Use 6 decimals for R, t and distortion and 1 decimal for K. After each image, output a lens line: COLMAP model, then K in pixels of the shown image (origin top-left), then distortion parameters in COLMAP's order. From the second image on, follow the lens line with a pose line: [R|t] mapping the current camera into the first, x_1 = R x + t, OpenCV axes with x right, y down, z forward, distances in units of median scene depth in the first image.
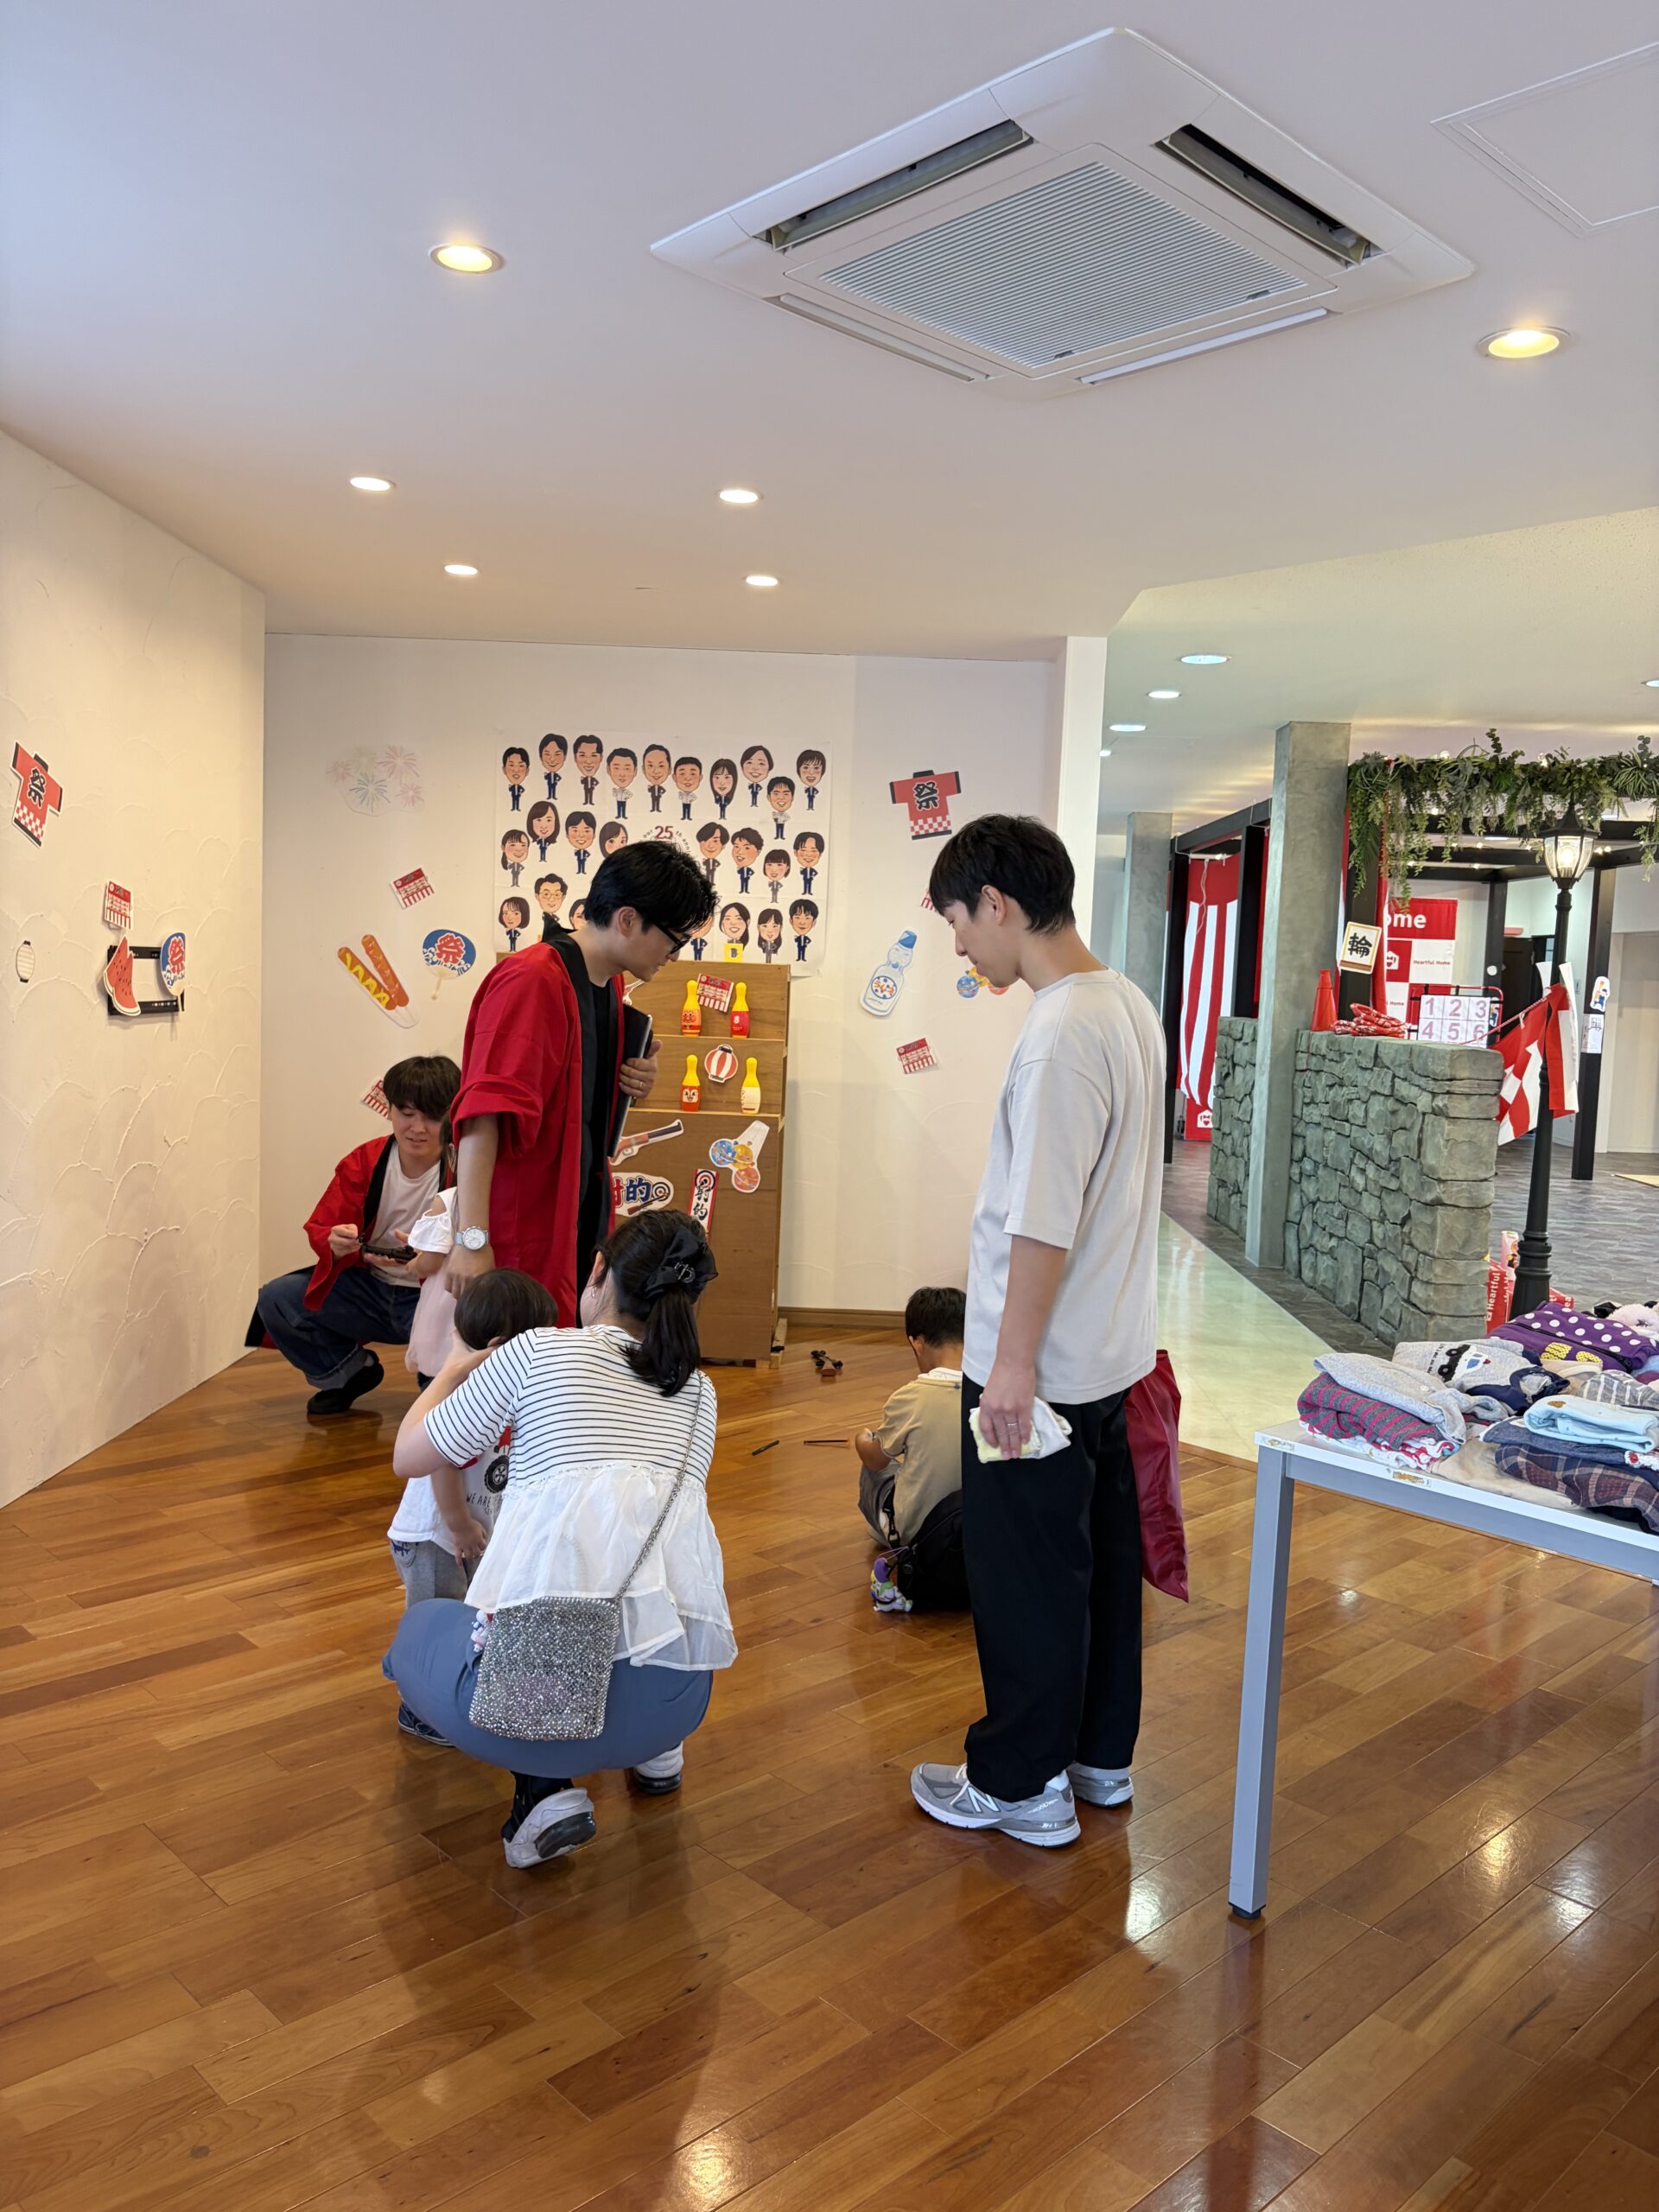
lens RADIAL K [[1680.7, 0, 871.3], [0, 1680.7, 1111.0], [0, 0, 1]] dist [0.019317, 0.004217]
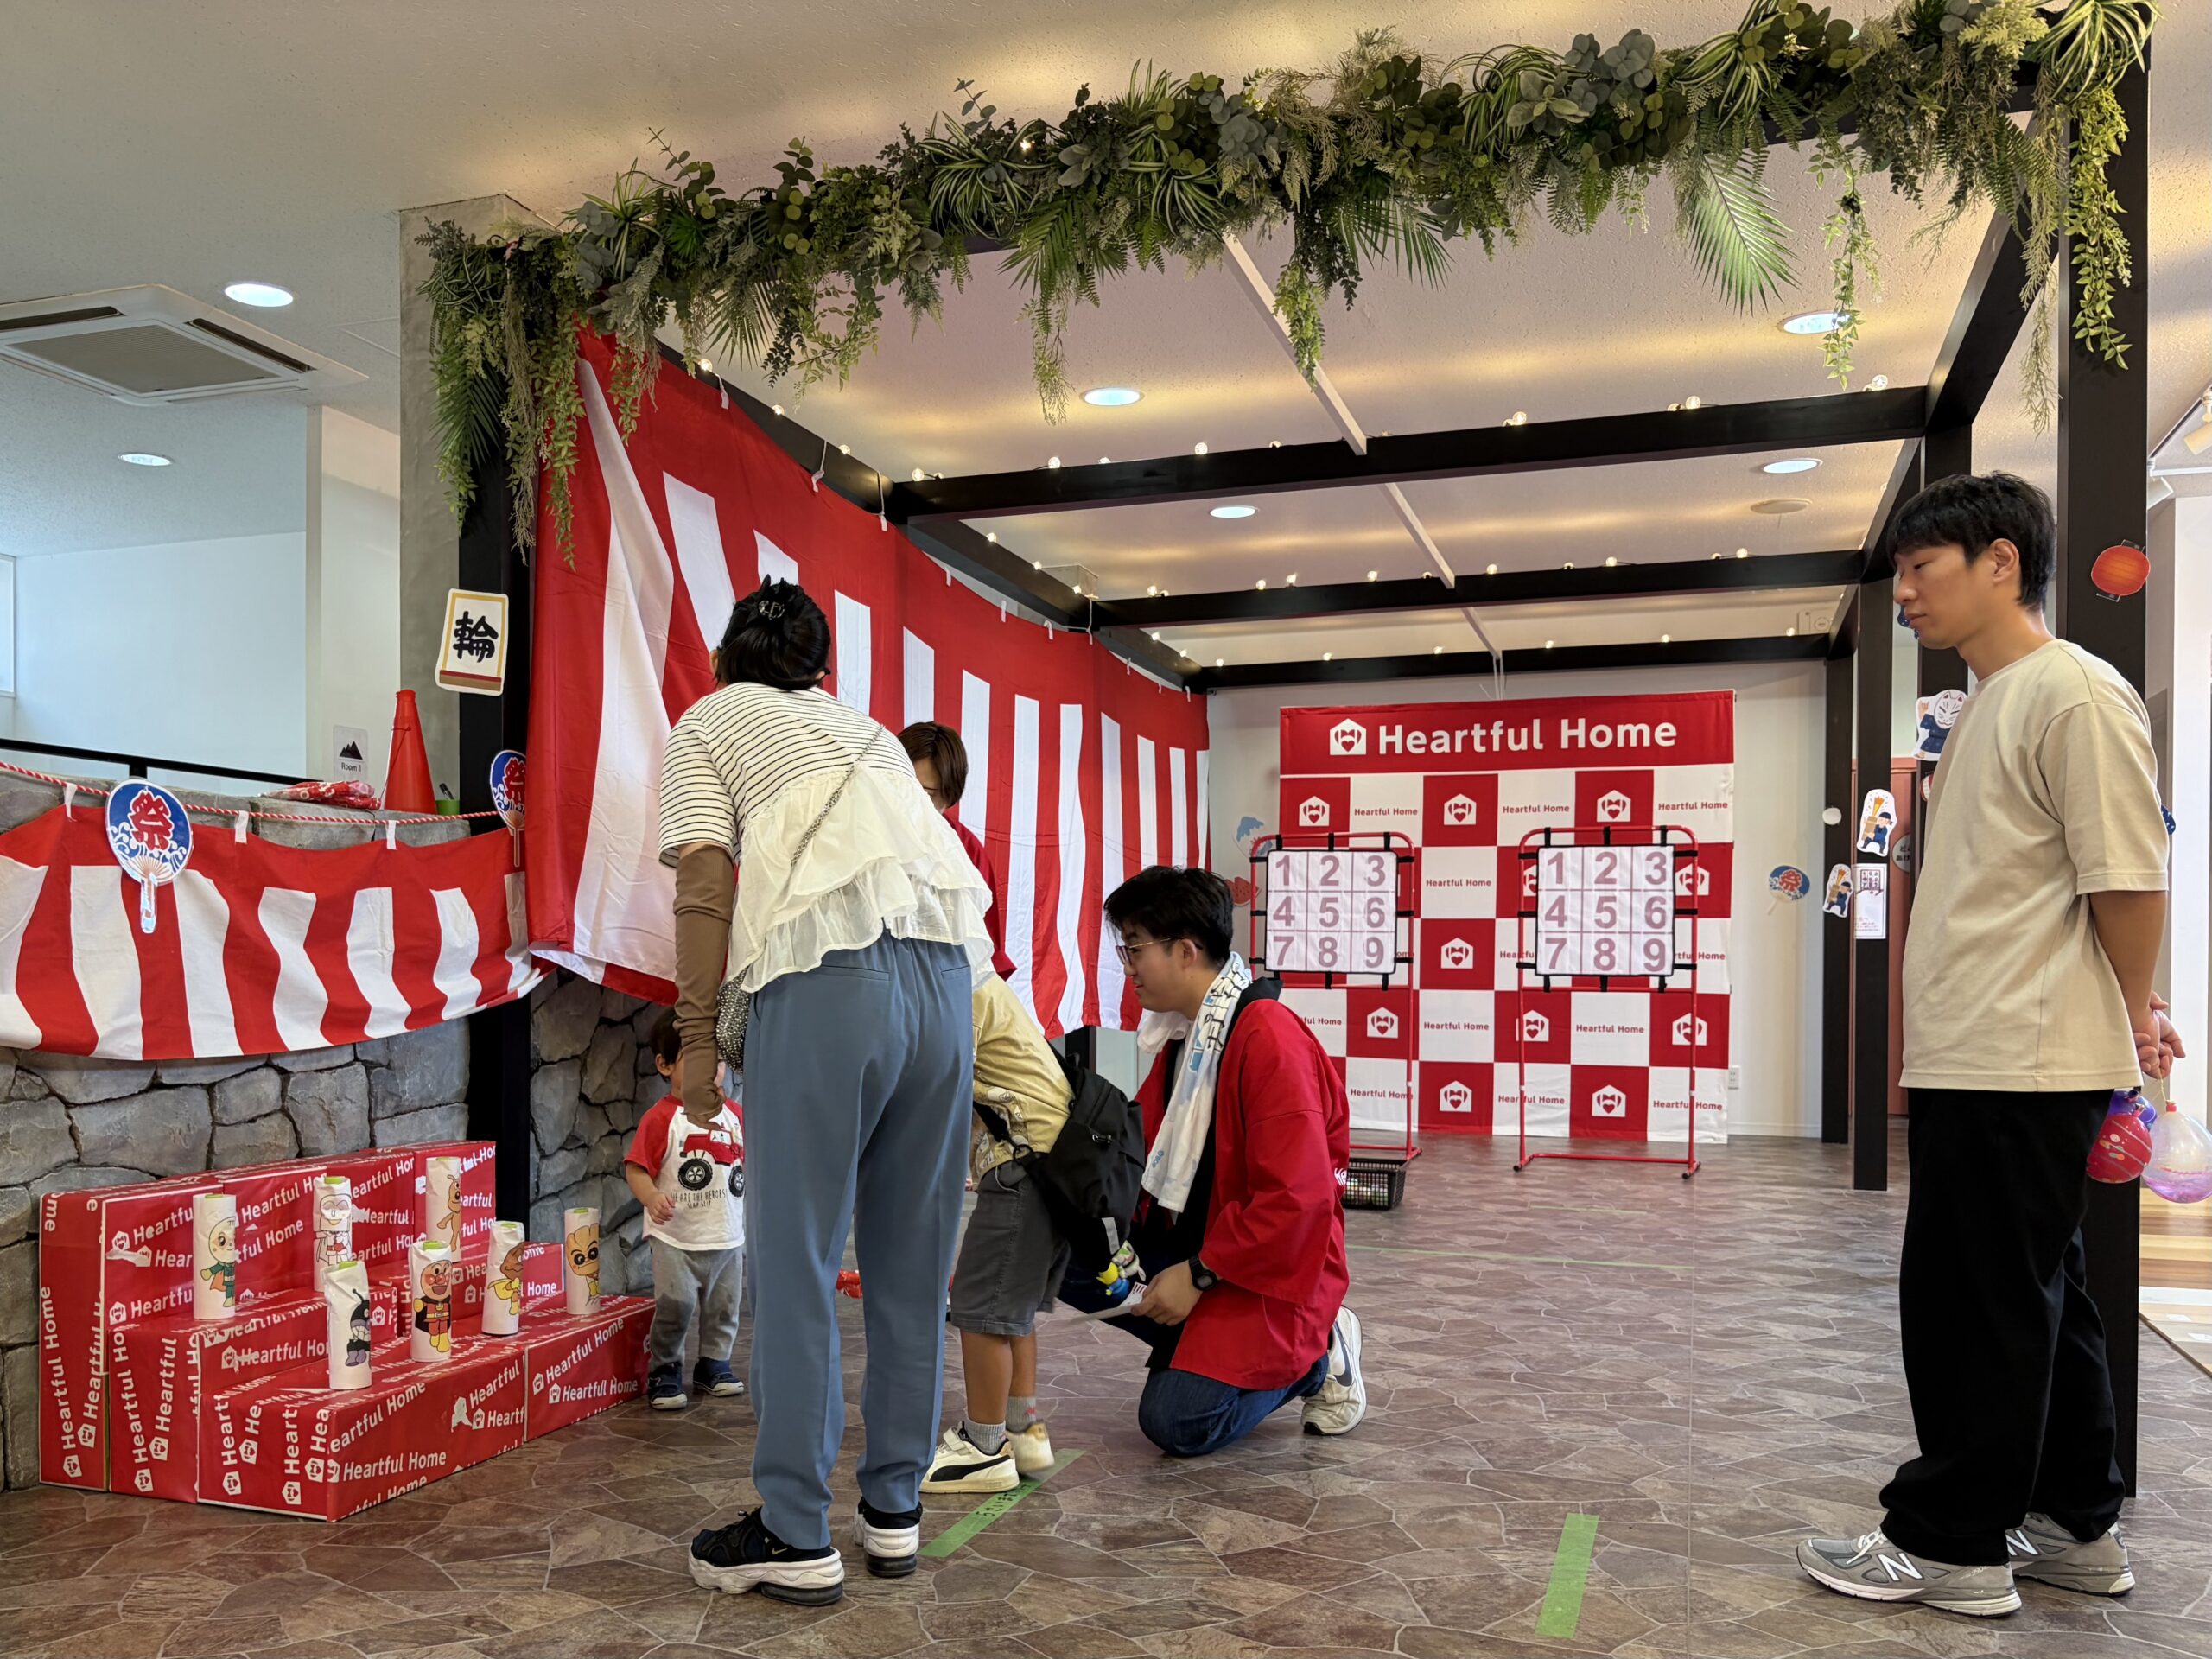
lens RADIAL K [[1981.7, 0, 895.2], [0, 1981.7, 968.6], [0, 0, 1]] dist [0.008553, -0.010738]
pose [[0.927281, -0.032995, -0.372908, 0.412906], [0.000250, 0.996163, -0.087518, 0.029580], [0.374365, 0.081061, 0.923732, 0.367144]]
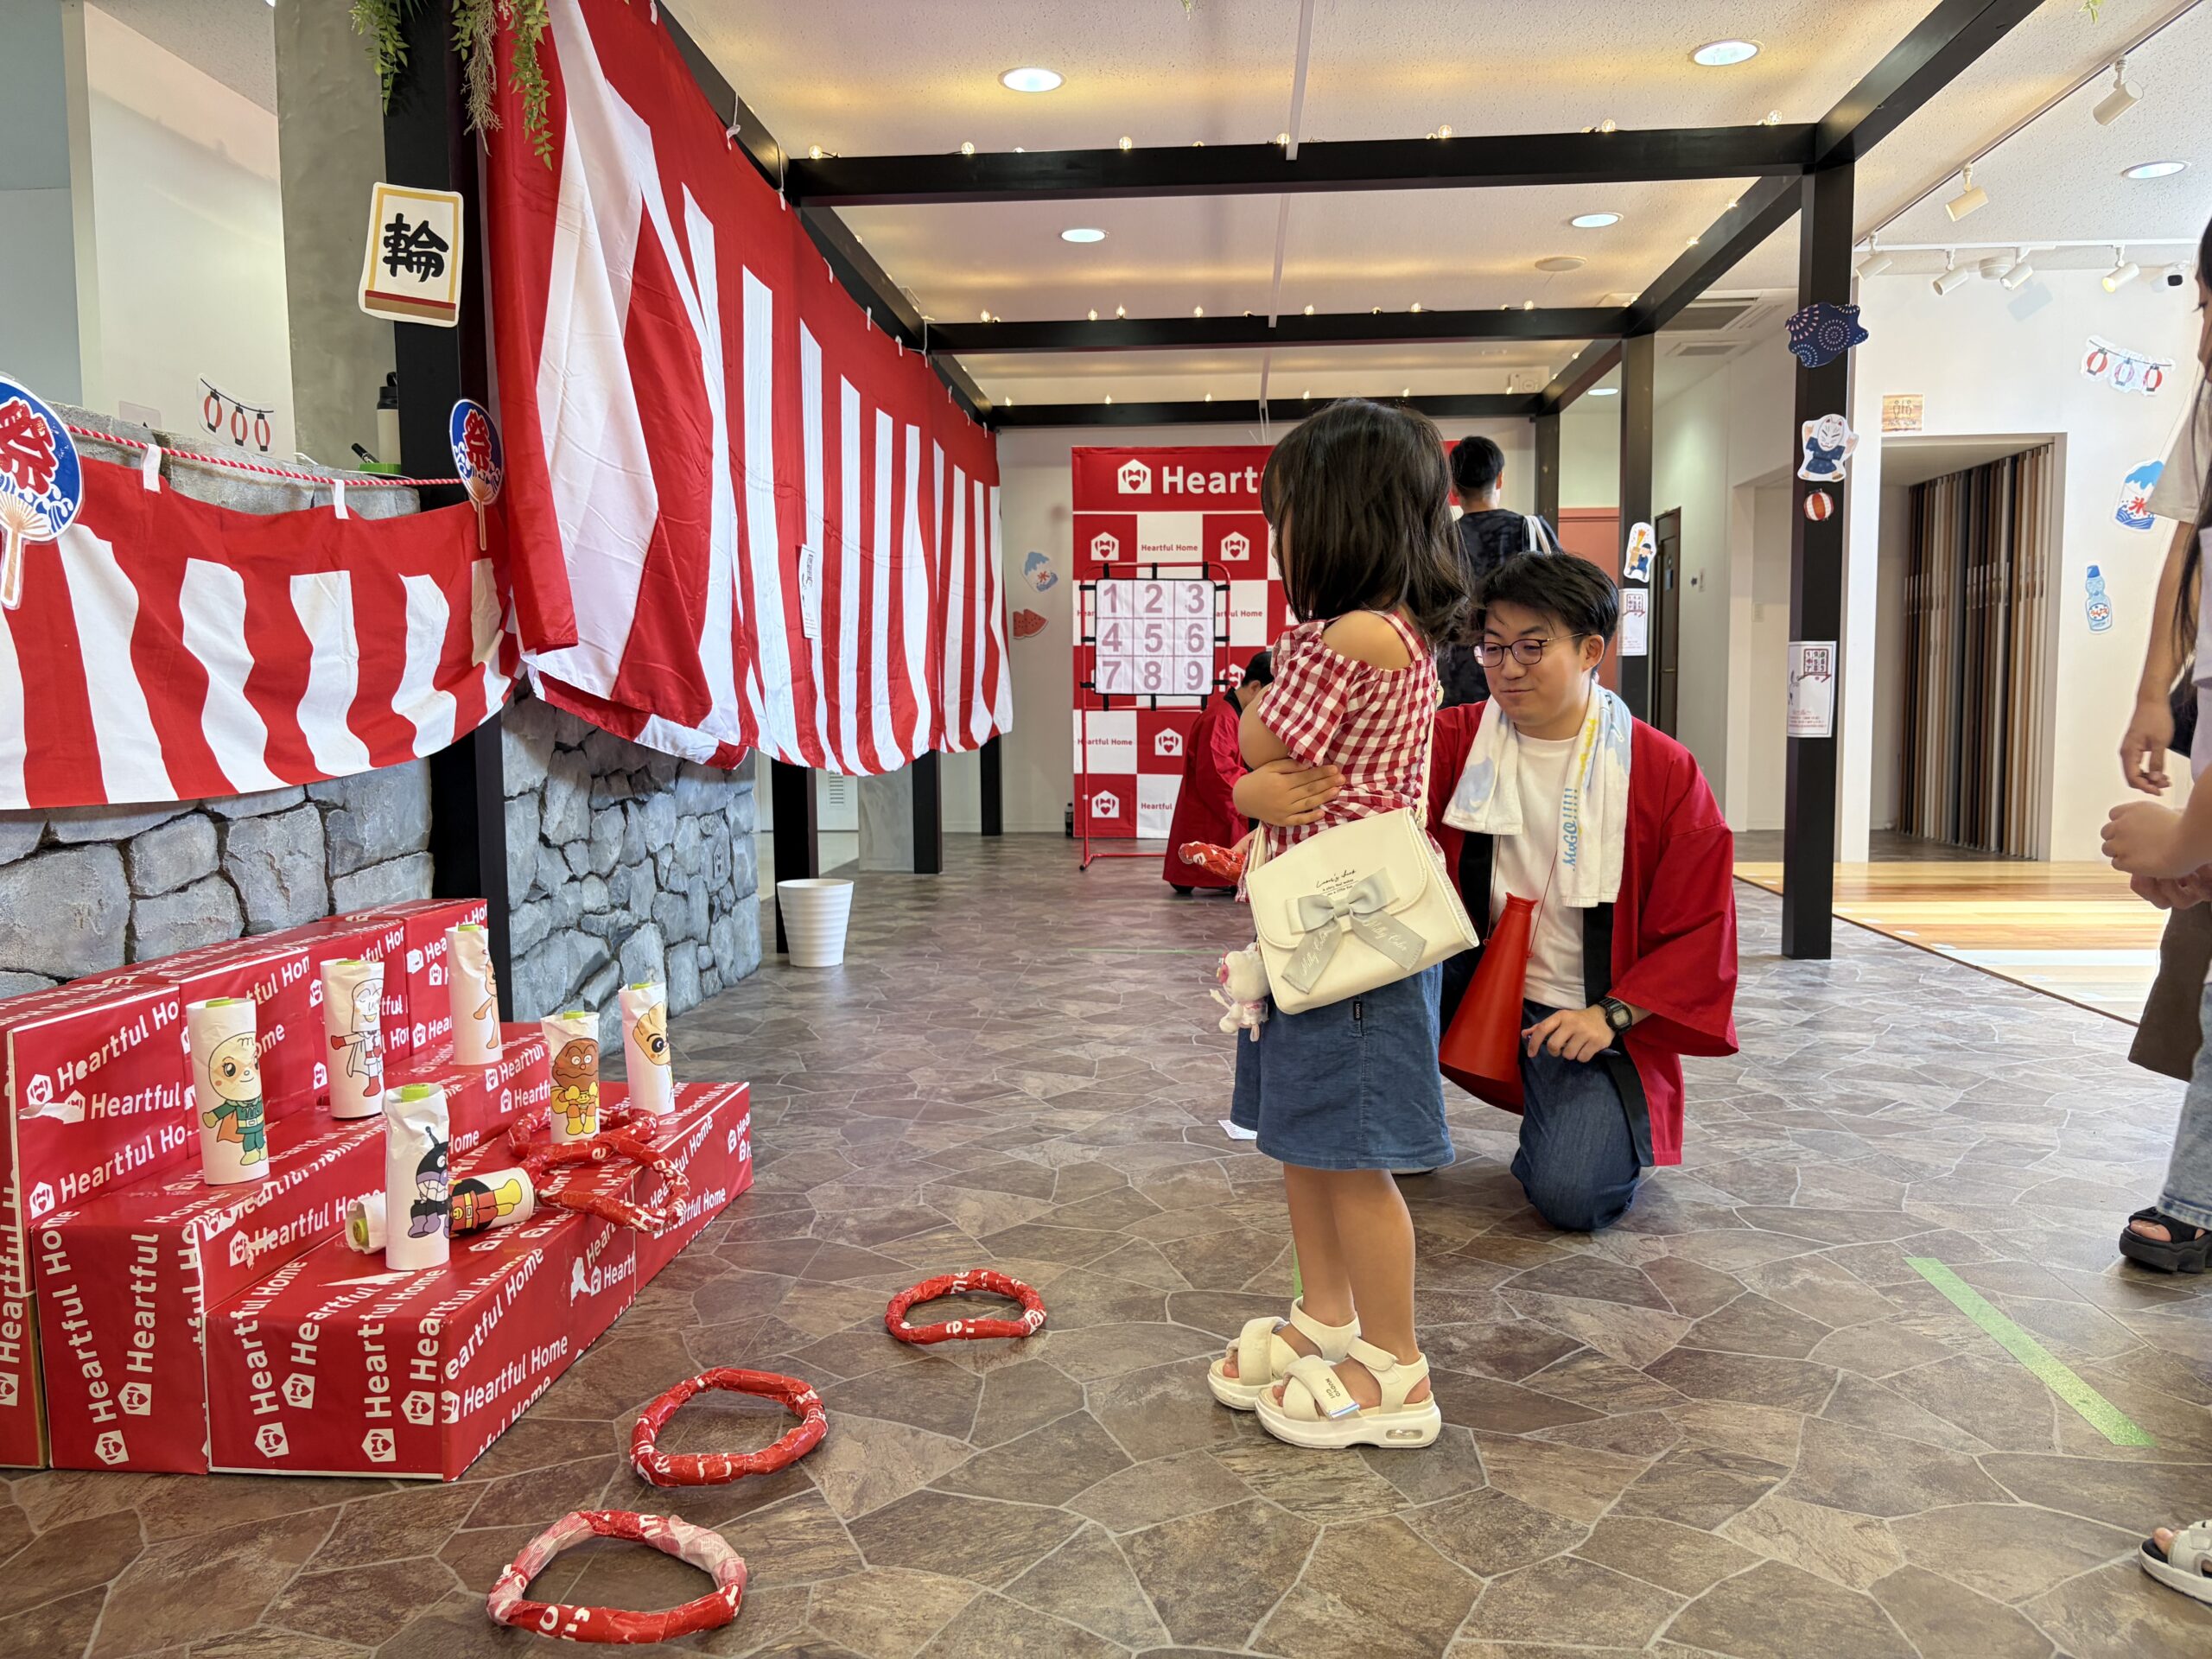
lens RADIAL K [[1690.3, 0, 1106.0], [0, 1690.3, 829.5], [0, 0, 1]] dist [0.057528, -0.076215]
pose [[0.996180, -0.043123, -0.075935, 0.315476], [0.042525, 0.999050, -0.009480, 0.025407], [0.076272, 0.006215, 0.997068, 0.440136]]
